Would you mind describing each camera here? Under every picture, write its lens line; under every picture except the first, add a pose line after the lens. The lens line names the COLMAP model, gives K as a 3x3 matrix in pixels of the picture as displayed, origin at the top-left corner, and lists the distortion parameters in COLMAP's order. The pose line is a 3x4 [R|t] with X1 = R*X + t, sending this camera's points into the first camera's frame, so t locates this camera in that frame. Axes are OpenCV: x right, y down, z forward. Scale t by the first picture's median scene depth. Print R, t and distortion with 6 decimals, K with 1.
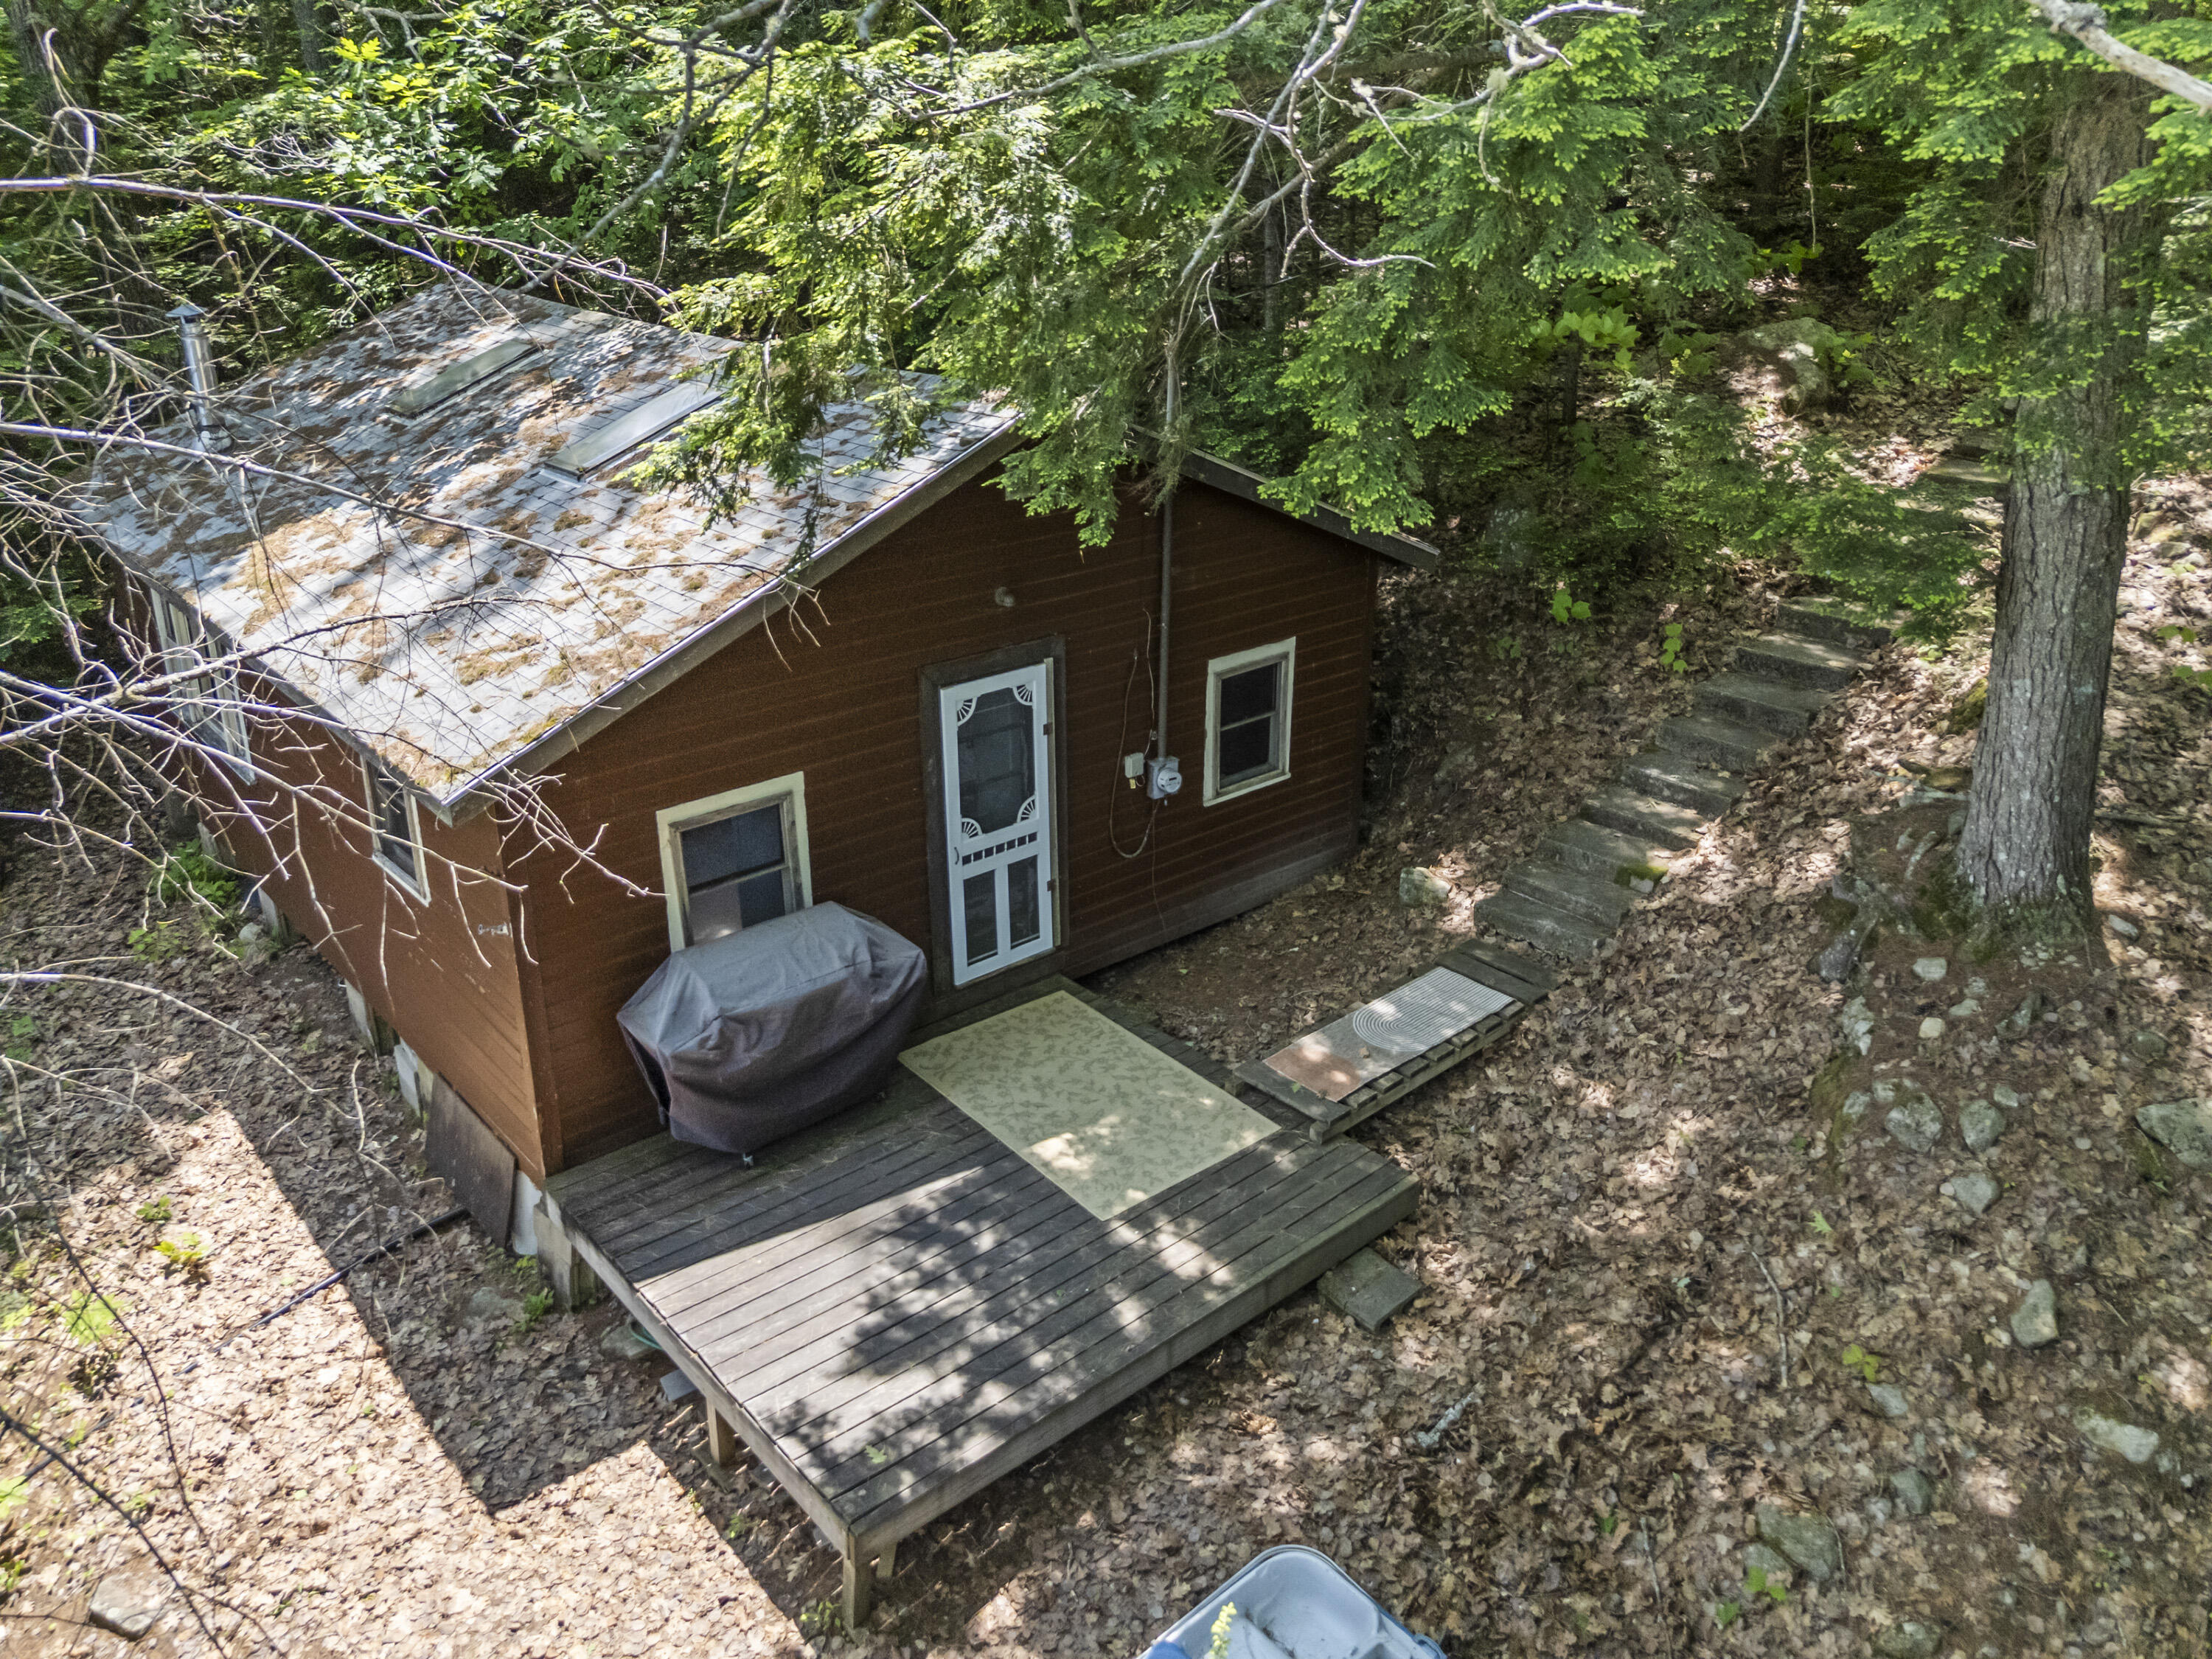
lens RADIAL K [[1657.7, 0, 1108.1], [0, 1657.7, 828.9], [0, 0, 1]] dist [0.064272, -0.026670]
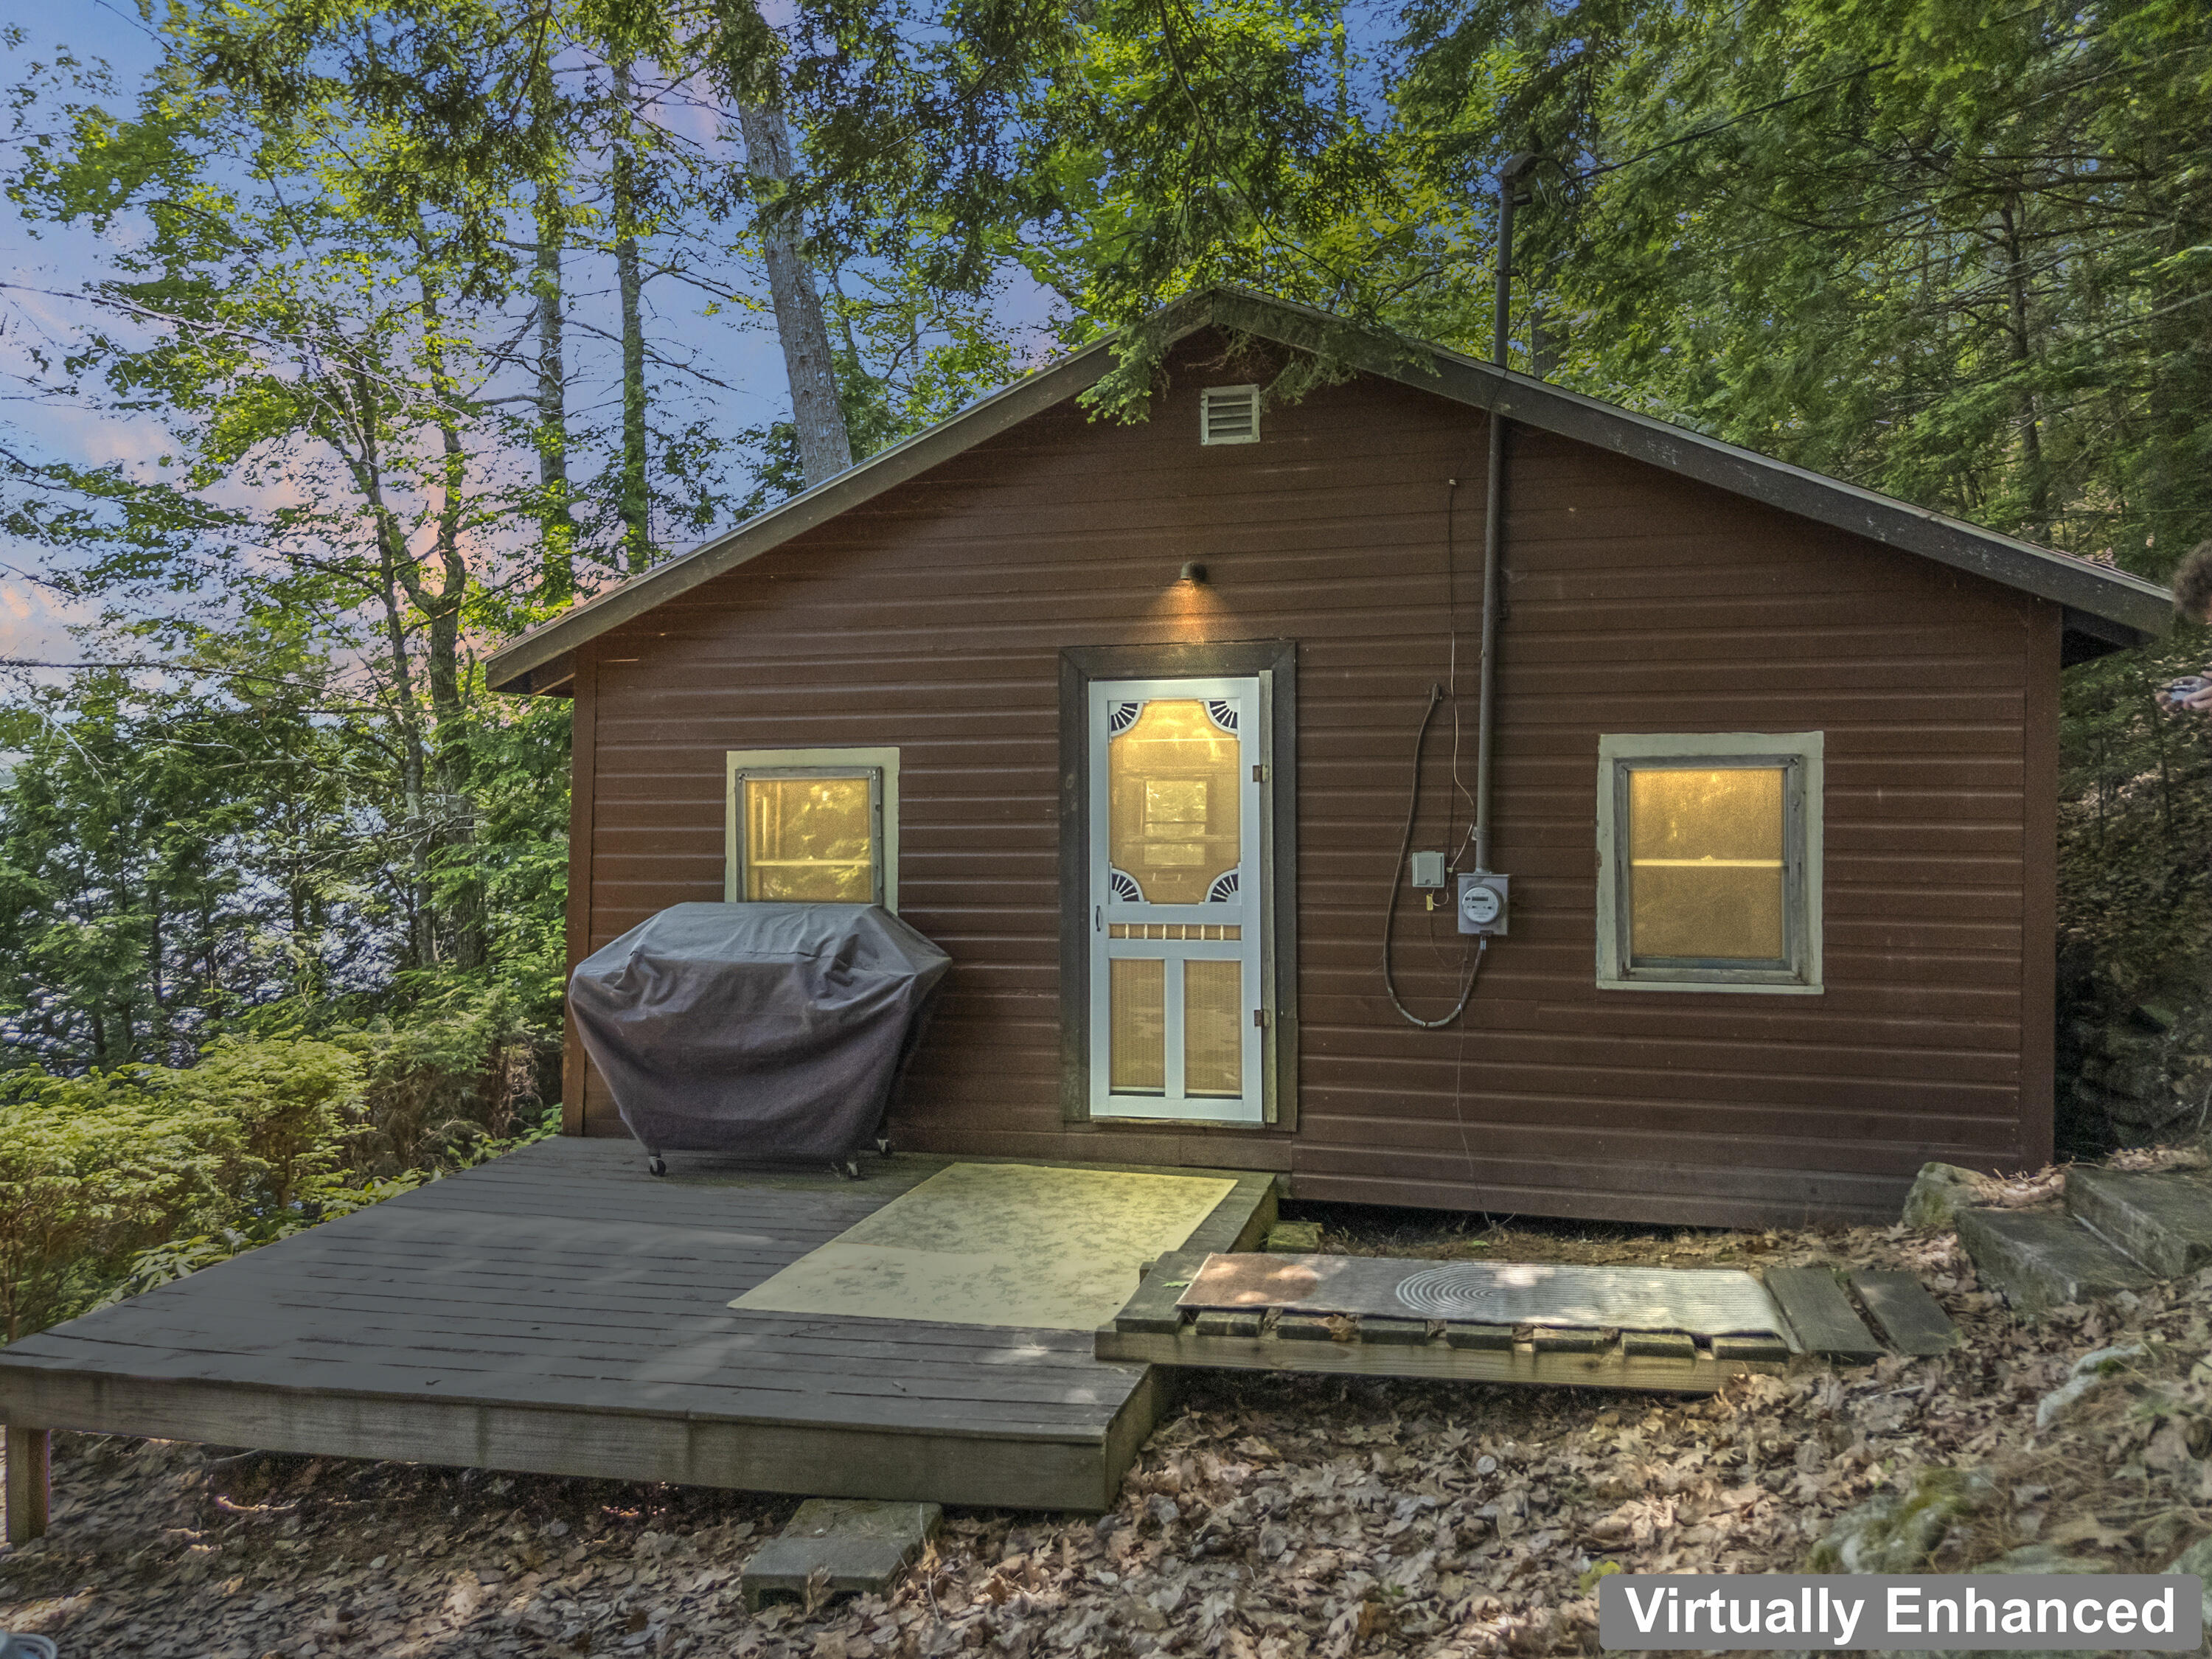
lens RADIAL K [[1657.7, 0, 1112.7], [0, 1657.7, 785.4], [0, 0, 1]] dist [0.064272, -0.026670]
pose [[0.574658, -0.003679, -0.818386, 0.515372], [-0.316606, 0.921129, -0.226457, 0.126588], [0.754672, 0.389241, 0.528169, 0.593143]]
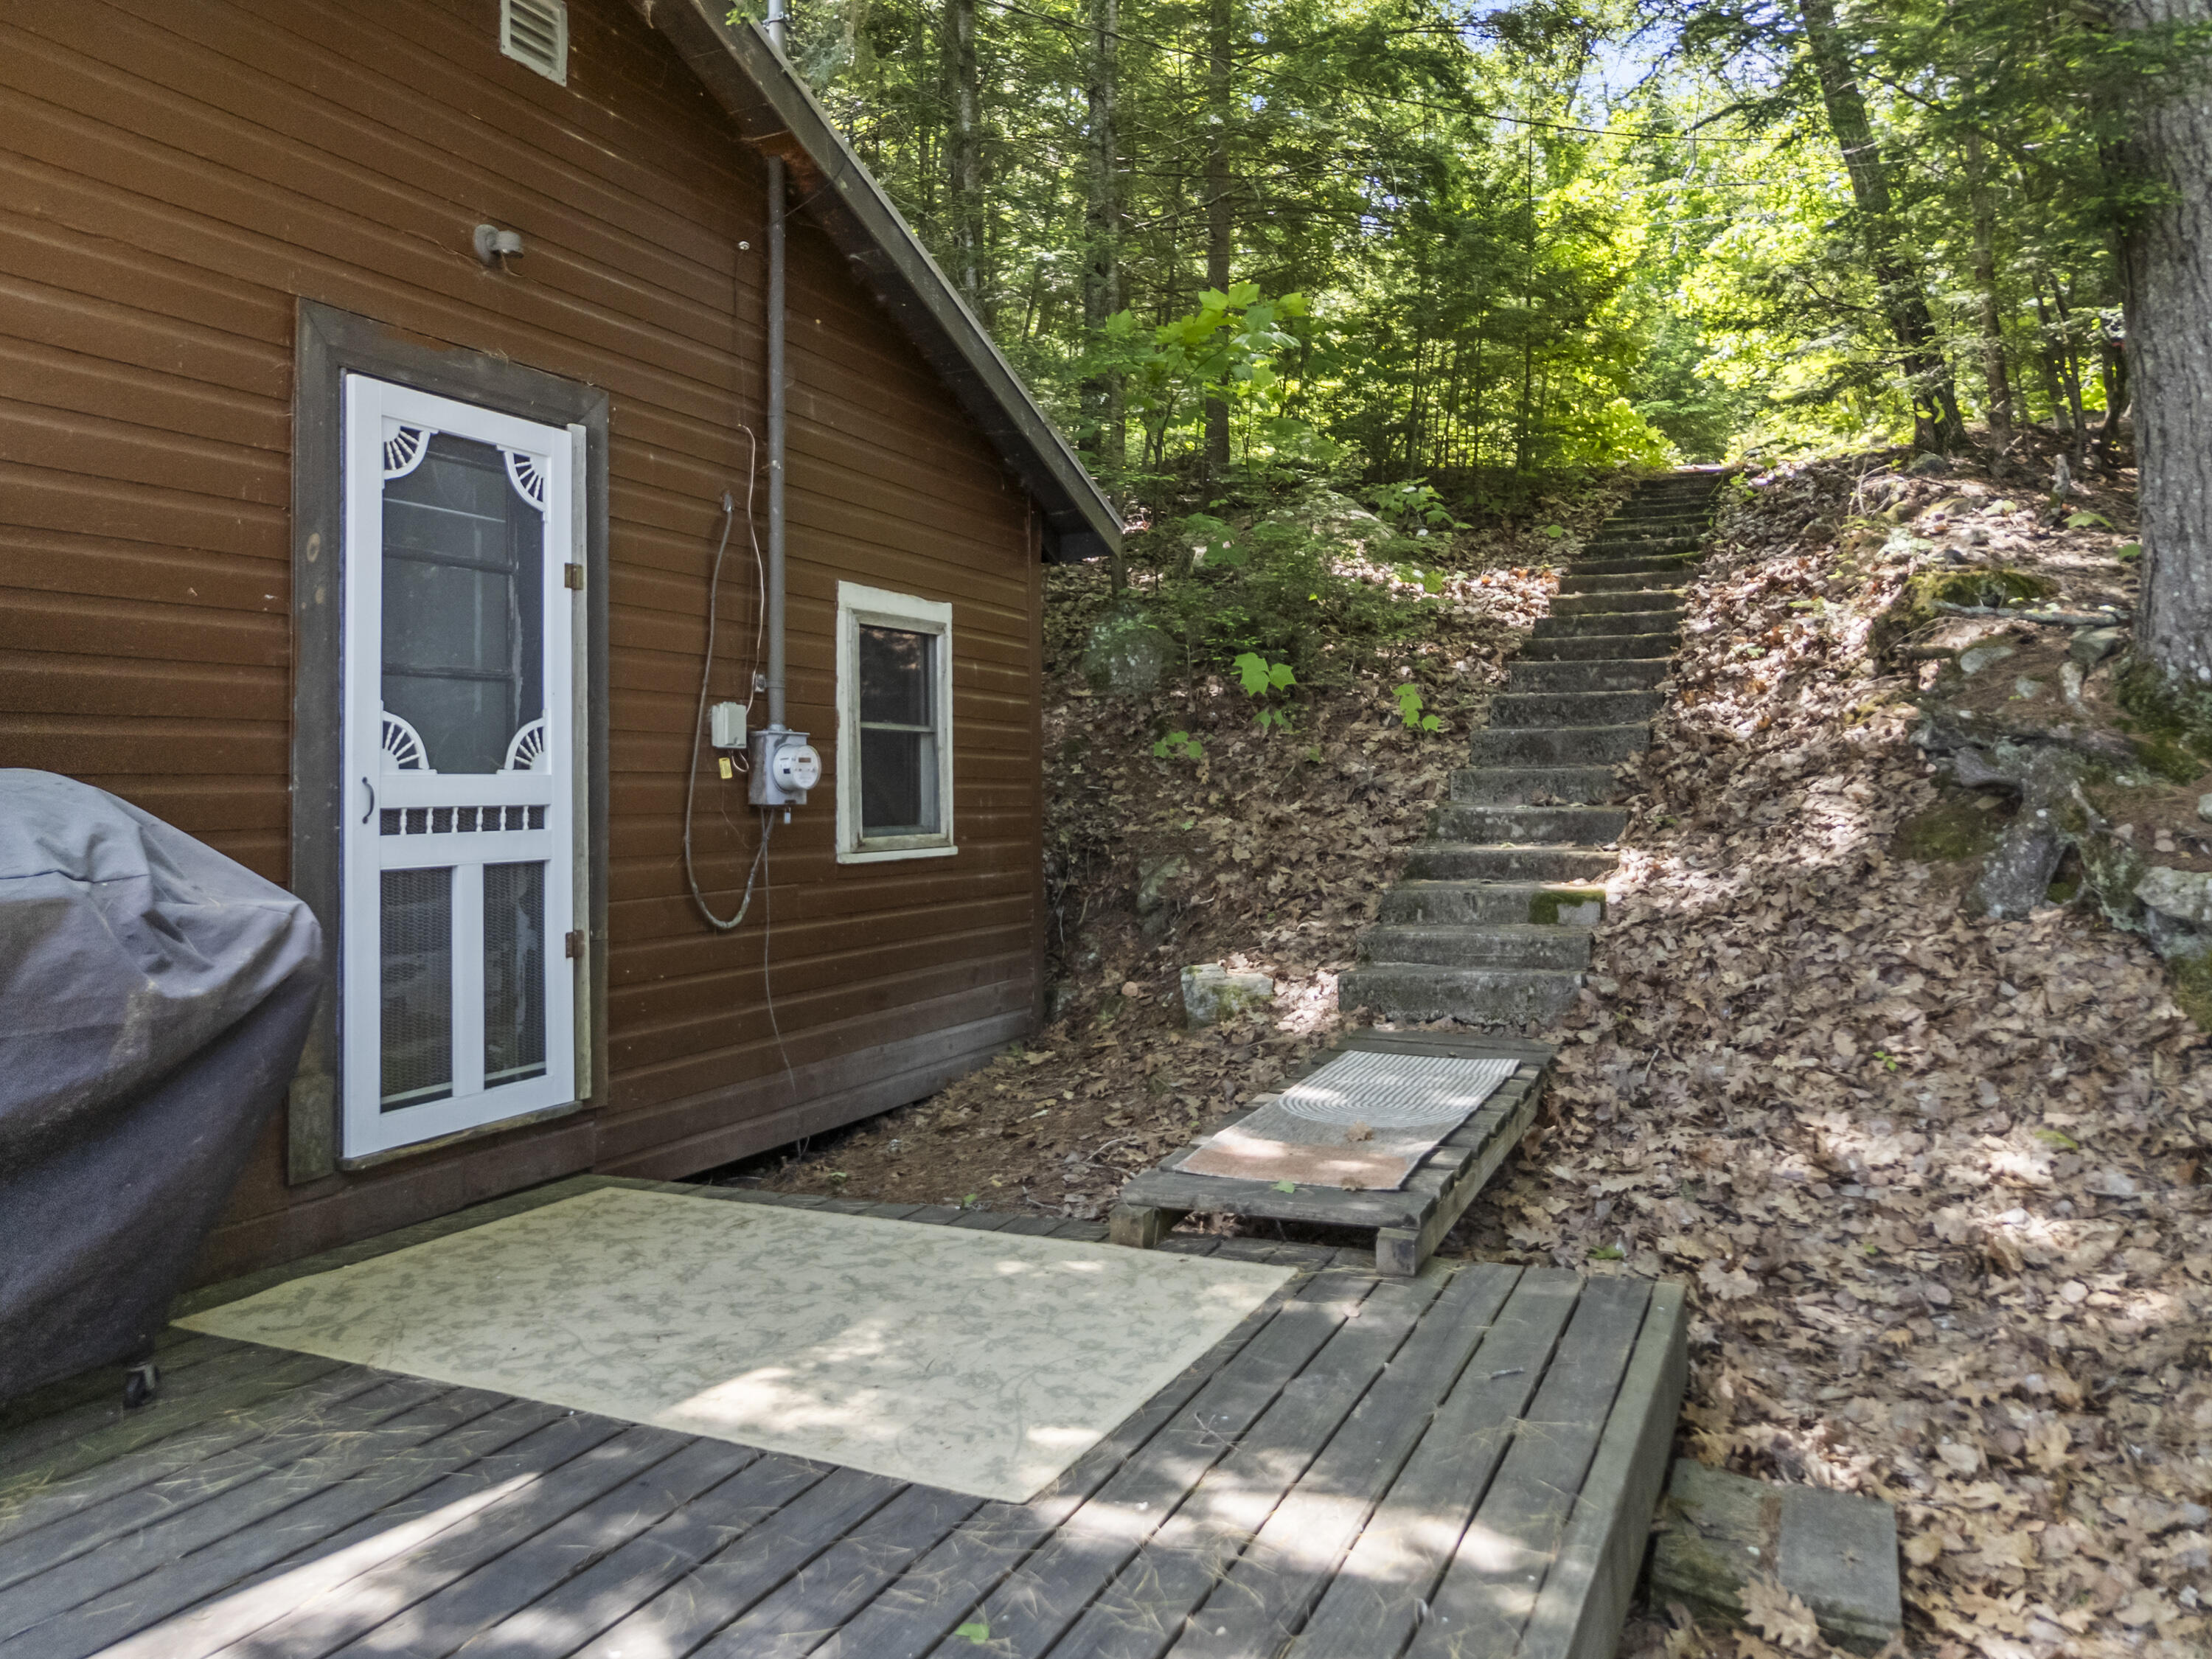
lens RADIAL K [[1657.7, 0, 1134.6], [0, 1657.7, 748.6], [0, 0, 1]] dist [0.064272, -0.026670]
pose [[0.901909, 0.004950, 0.431898, -0.099337], [0.174861, 0.910143, -0.375584, 0.194186], [-0.394949, 0.414265, 0.820000, 0.579114]]
